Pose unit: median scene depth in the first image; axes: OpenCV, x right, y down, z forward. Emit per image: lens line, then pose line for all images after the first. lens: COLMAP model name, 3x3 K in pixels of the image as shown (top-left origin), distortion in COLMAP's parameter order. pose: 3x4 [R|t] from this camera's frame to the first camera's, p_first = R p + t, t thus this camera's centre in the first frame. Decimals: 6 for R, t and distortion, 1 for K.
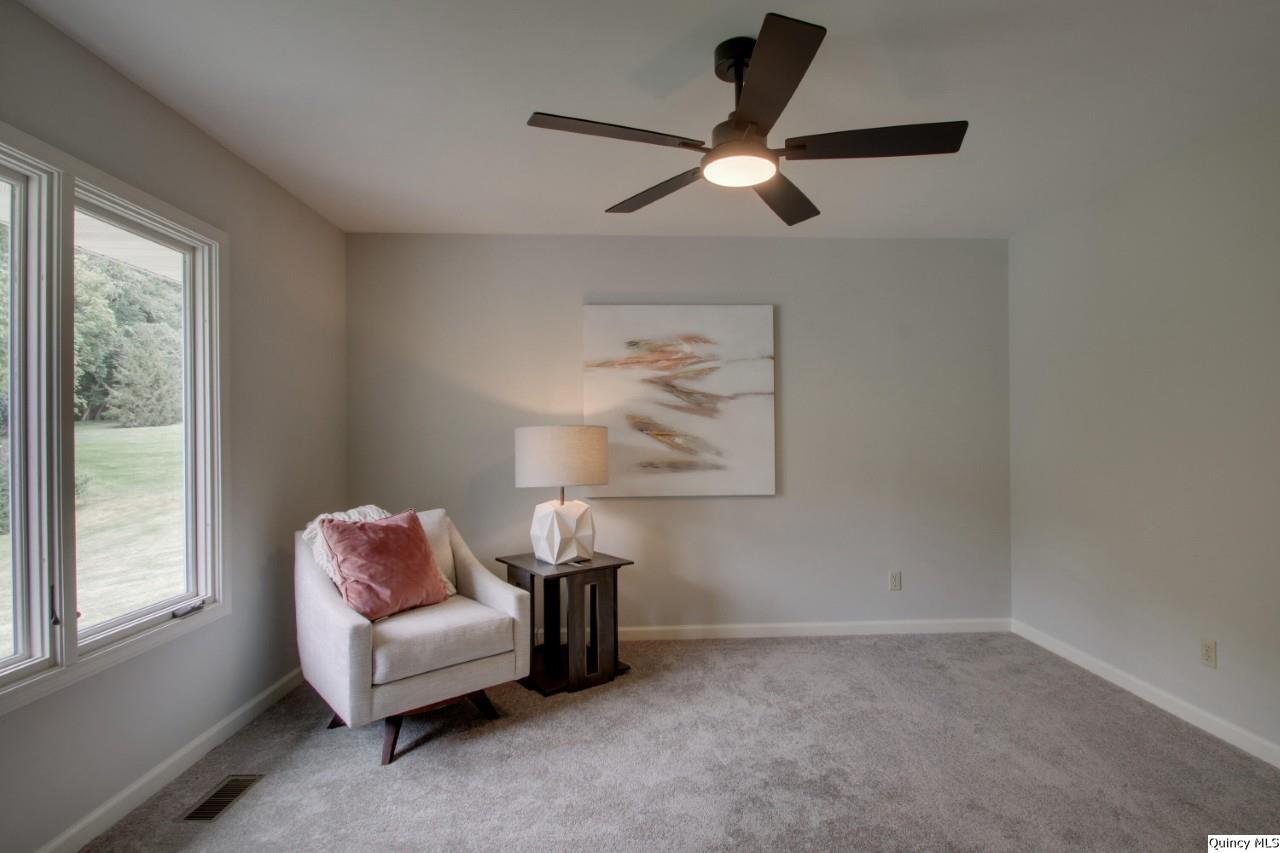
lens RADIAL K [[629.9, 0, 642.4], [0, 629.9, 431.5], [0, 0, 1]] dist [-0.004585, -0.000445]
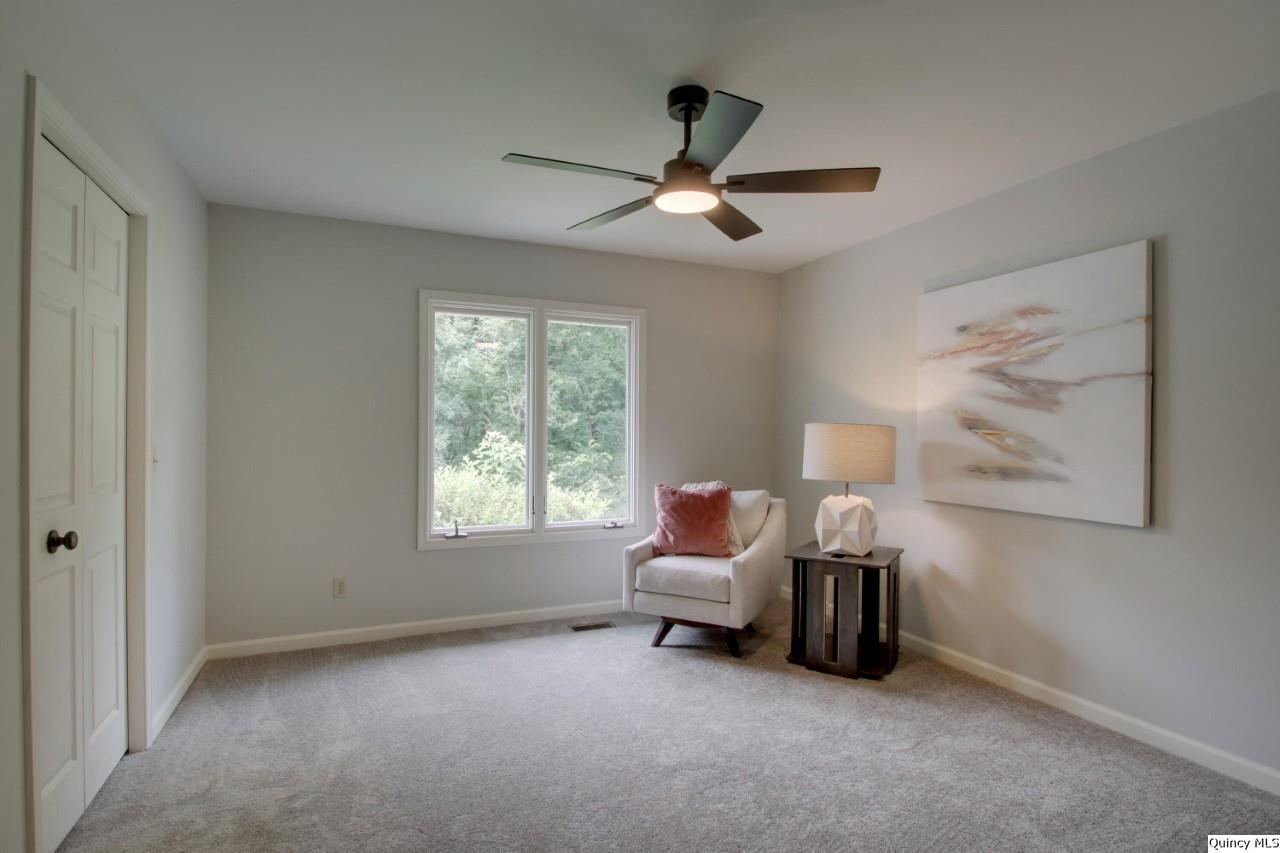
lens RADIAL K [[629.9, 0, 638.7], [0, 629.9, 428.5], [0, 0, 1]] dist [-0.004585, -0.000445]
pose [[0.355140, 0.006700, -0.934789, 0.639288], [-0.001990, 0.999977, 0.006412, -0.006170], [0.934811, -0.000417, 0.355145, 0.272916]]
